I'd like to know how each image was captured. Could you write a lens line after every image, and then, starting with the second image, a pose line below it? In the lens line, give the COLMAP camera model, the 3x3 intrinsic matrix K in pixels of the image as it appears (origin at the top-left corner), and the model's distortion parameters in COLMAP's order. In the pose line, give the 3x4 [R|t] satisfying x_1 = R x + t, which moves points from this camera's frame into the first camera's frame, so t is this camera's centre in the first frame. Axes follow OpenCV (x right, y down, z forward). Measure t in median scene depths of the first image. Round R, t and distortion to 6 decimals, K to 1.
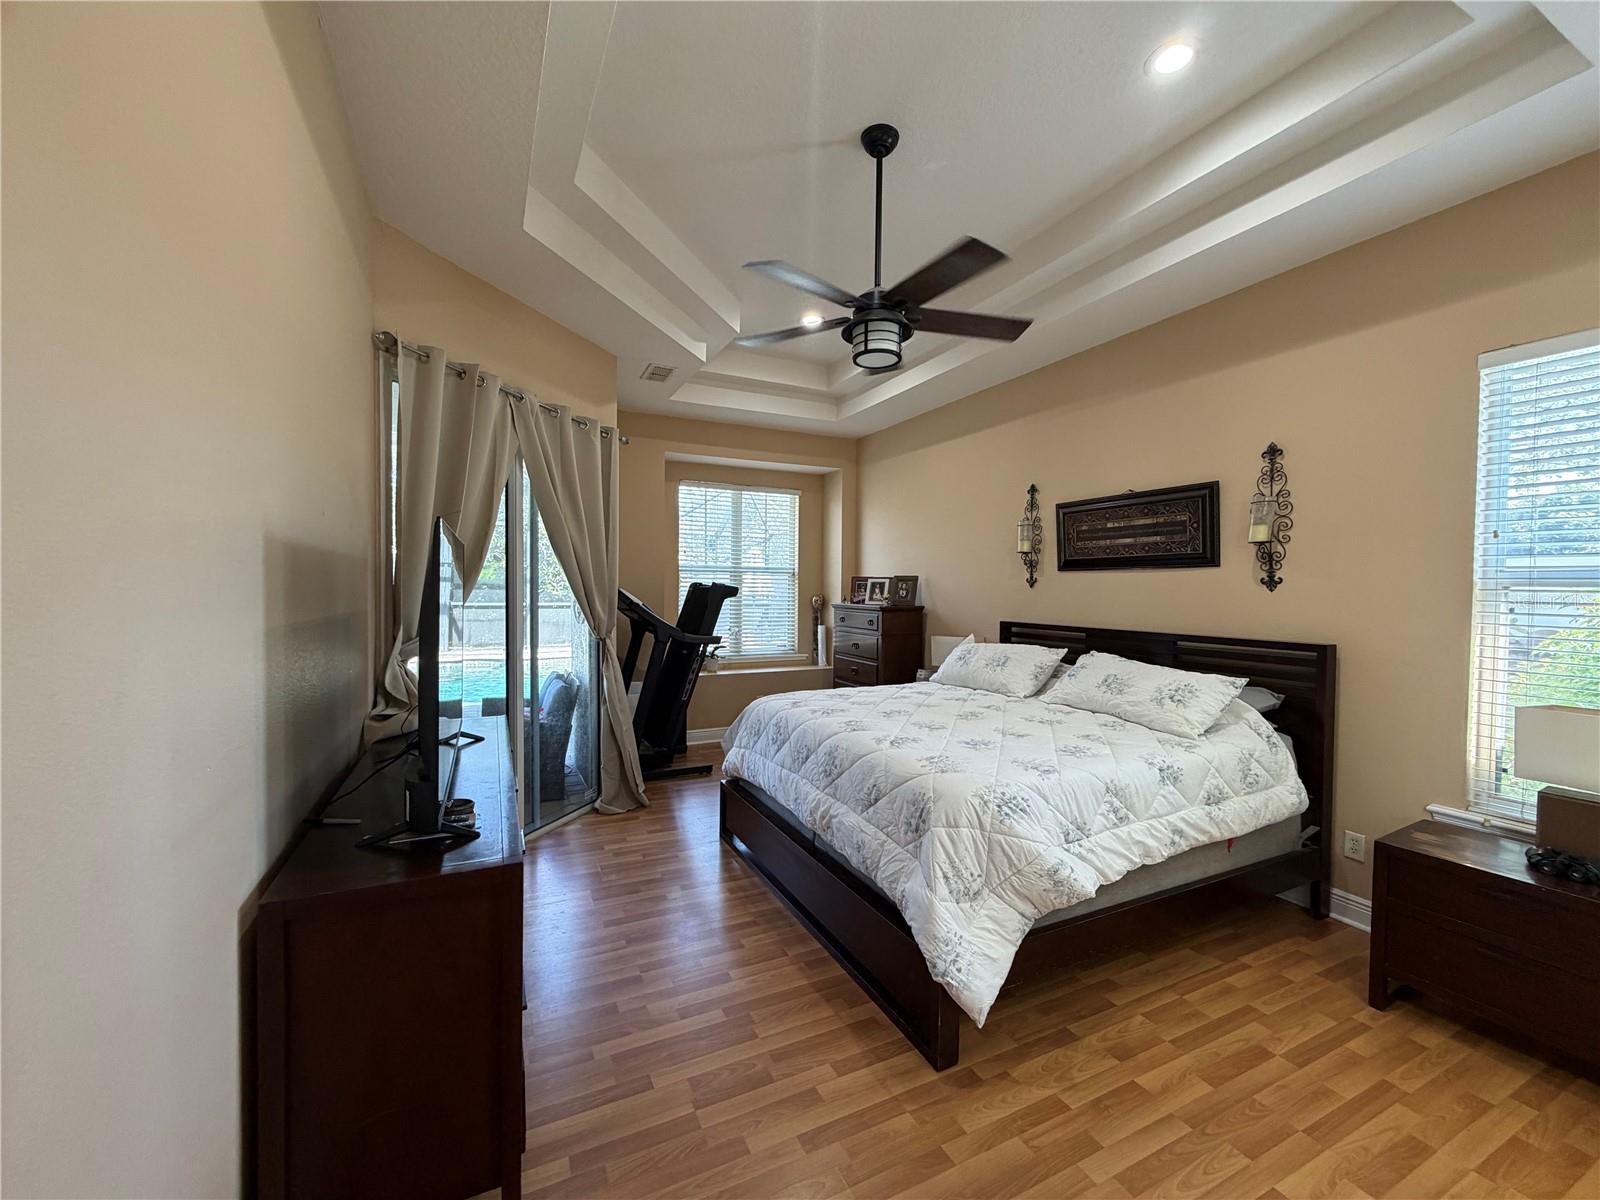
lens RADIAL K [[639.2, 0, 796.5], [0, 639.2, 600.1], [0, 0, 1]] dist [0.000633, -0.000125]
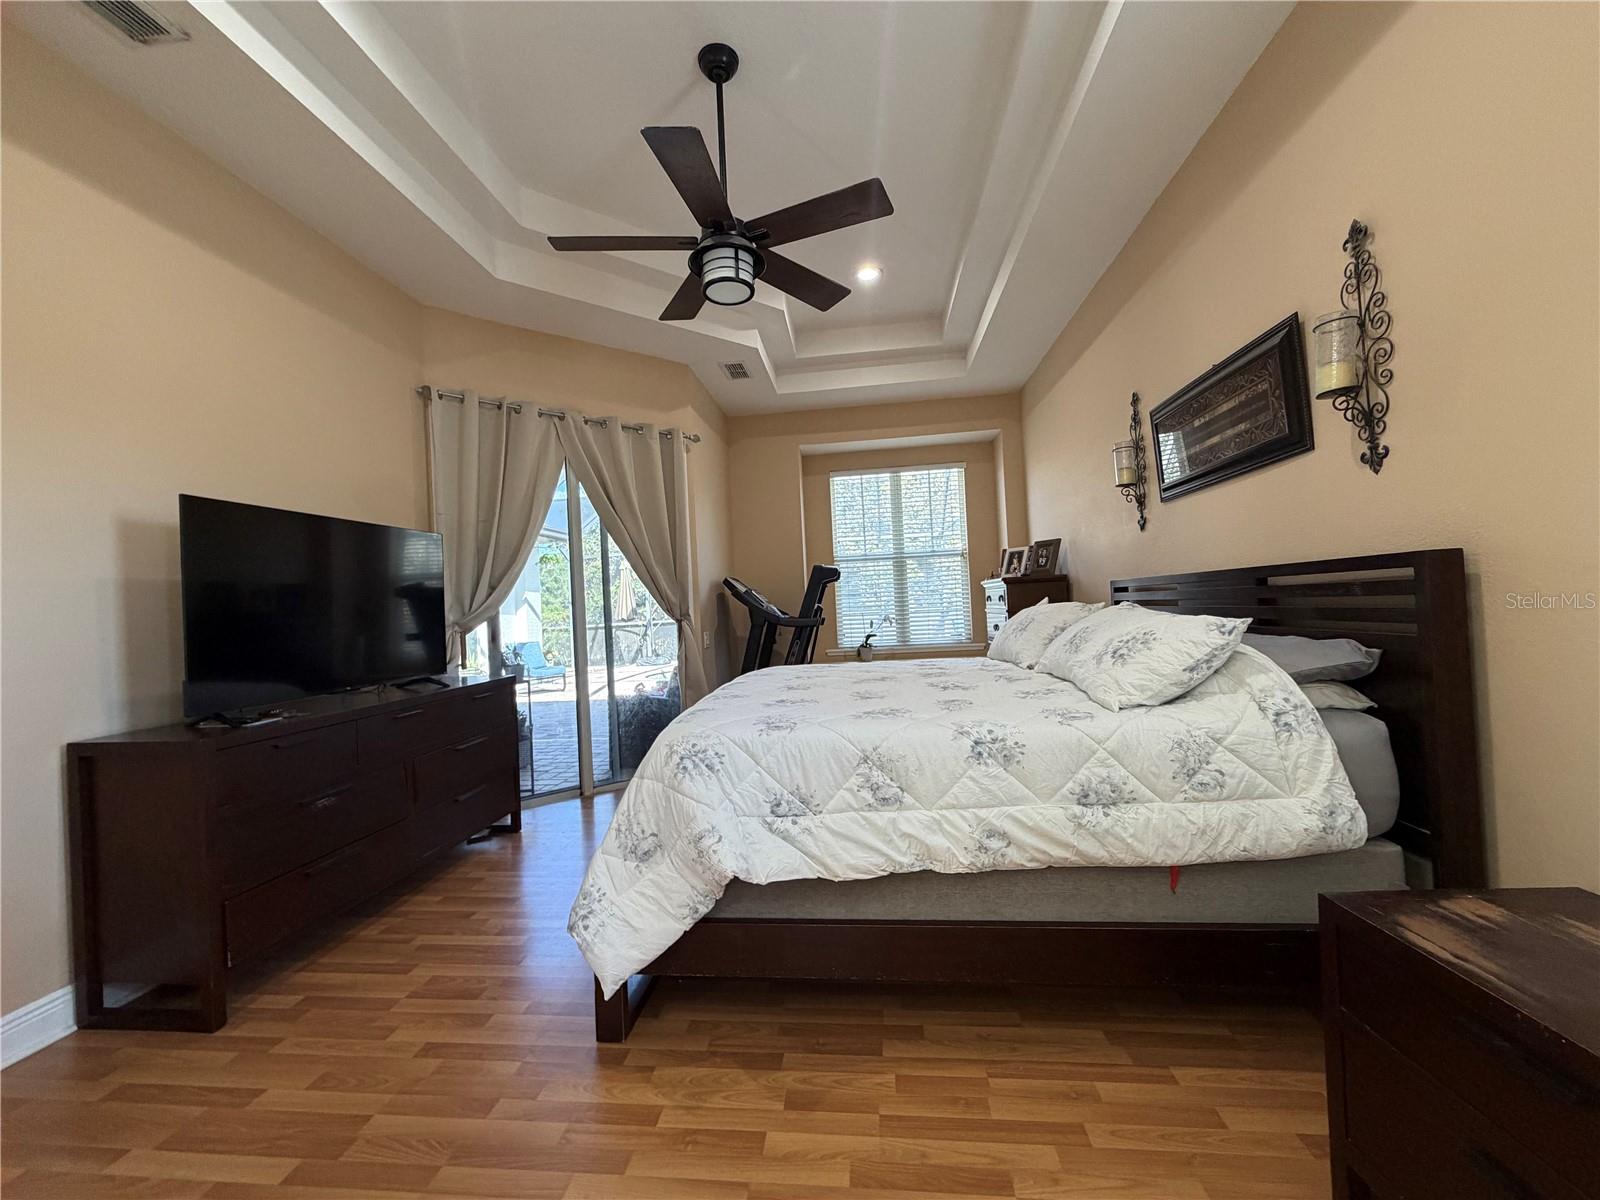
lens RADIAL K [[639.2, 0, 796.0], [0, 639.2, 599.6], [0, 0, 1]] dist [0.000633, -0.000125]
pose [[0.844167, -0.057296, -0.533009, 0.606440], [0.045395, 0.998341, -0.035421, 0.097498], [0.534155, 0.005706, 0.845368, 0.236003]]
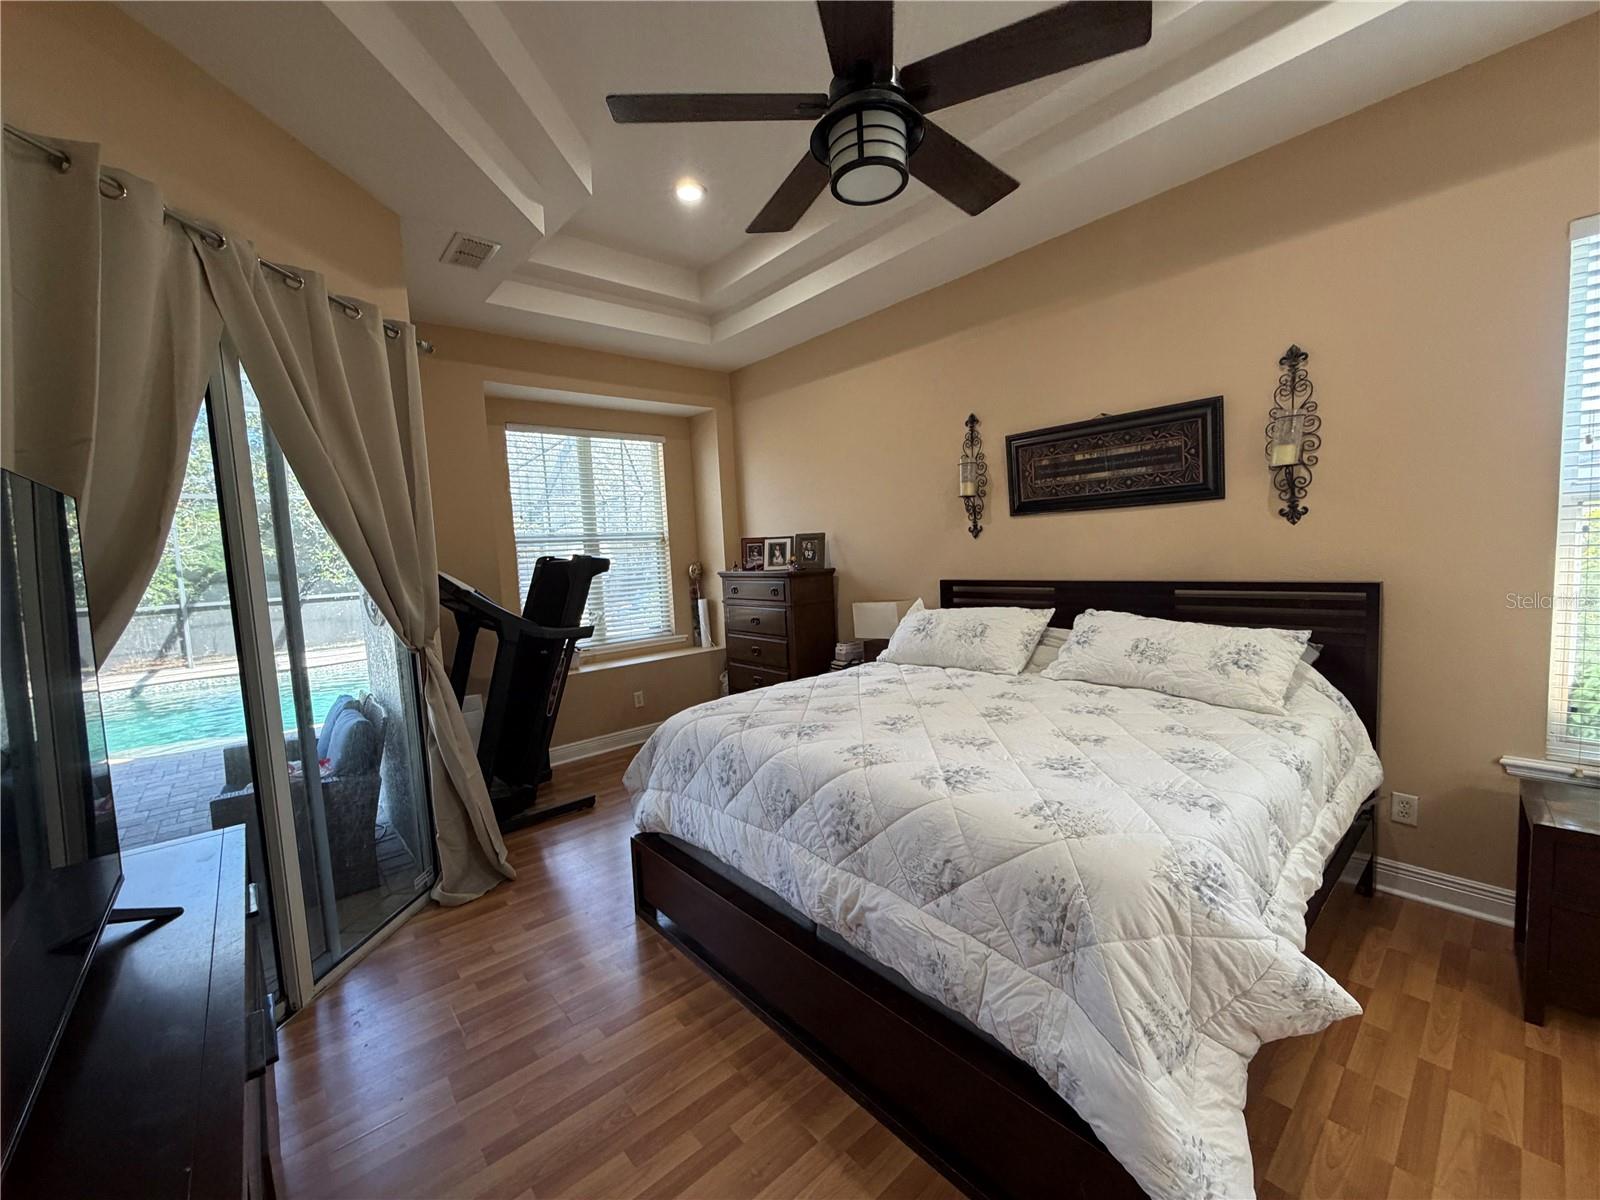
lens RADIAL K [[639.2, 0, 796.5], [0, 639.2, 600.7], [0, 0, 1]] dist [0.000633, -0.000125]
pose [[0.963752, -0.078338, 0.255041, -0.122139], [0.064015, 0.995895, 0.063997, -0.008896], [-0.259008, -0.045351, 0.964810, 0.347294]]
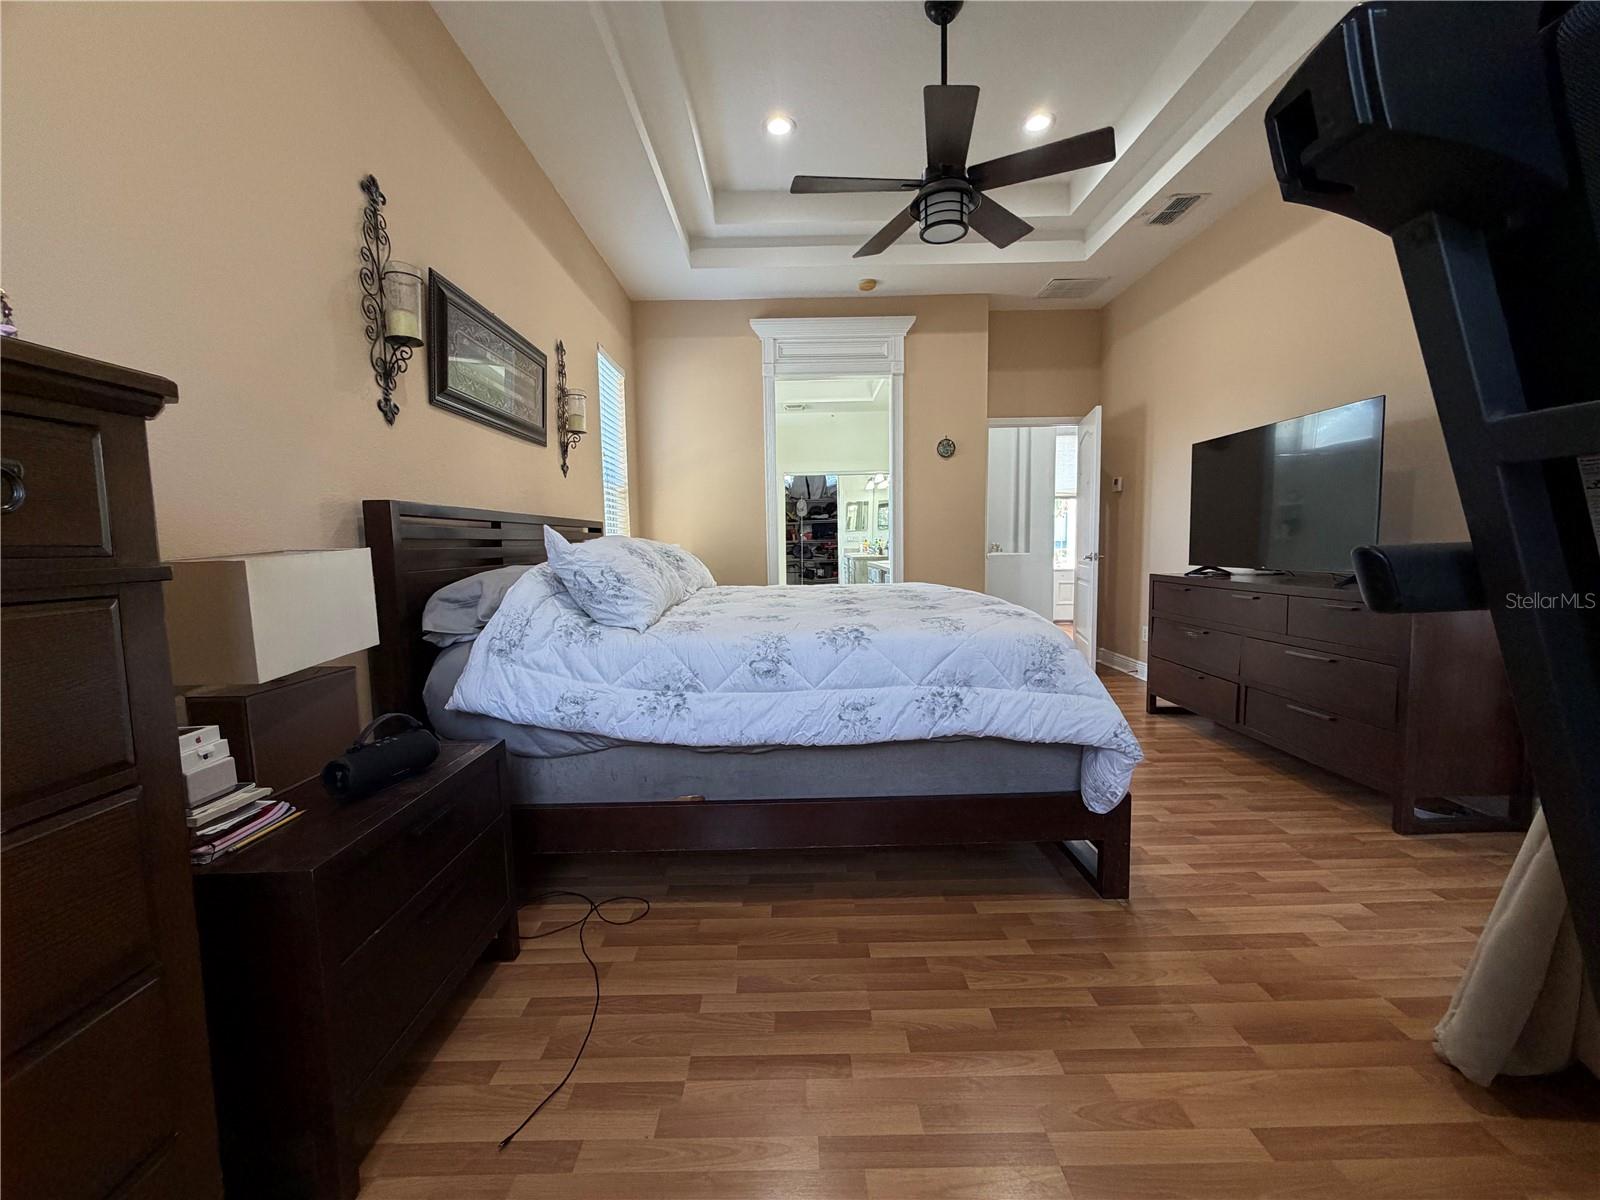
lens RADIAL K [[639.2, 0, 799.8], [0, 639.2, 596.7], [0, 0, 1]] dist [0.000633, -0.000125]
pose [[-0.902466, -0.031214, 0.429628, -0.112660], [0.017779, 0.993822, 0.109551, 0.078956], [-0.430394, 0.106504, -0.896336, 1.859484]]
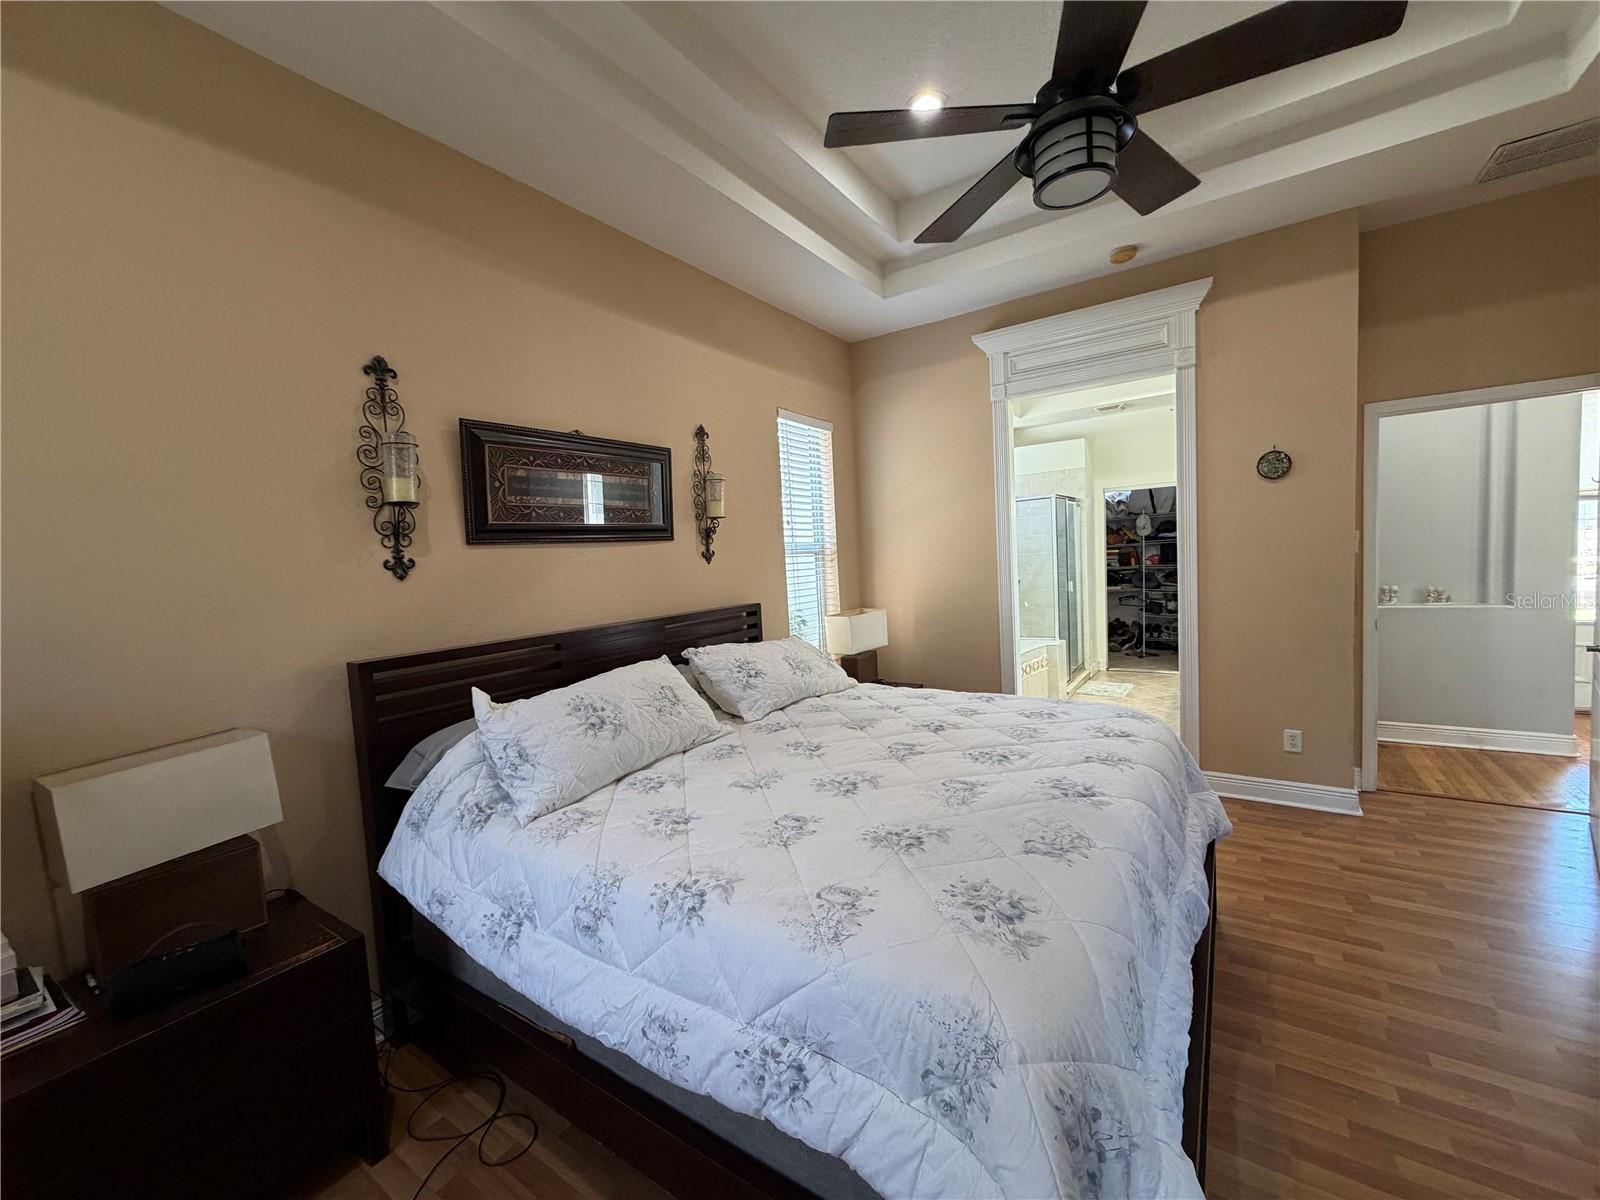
lens RADIAL K [[639.2, 0, 797.9], [0, 639.2, 598.8], [0, 0, 1]] dist [0.000633, -0.000125]
pose [[-0.499788, -0.042628, 0.865098, -0.273852], [0.066990, 0.993894, 0.087677, -0.039717], [-0.863553, 0.101773, -0.493881, 1.421300]]
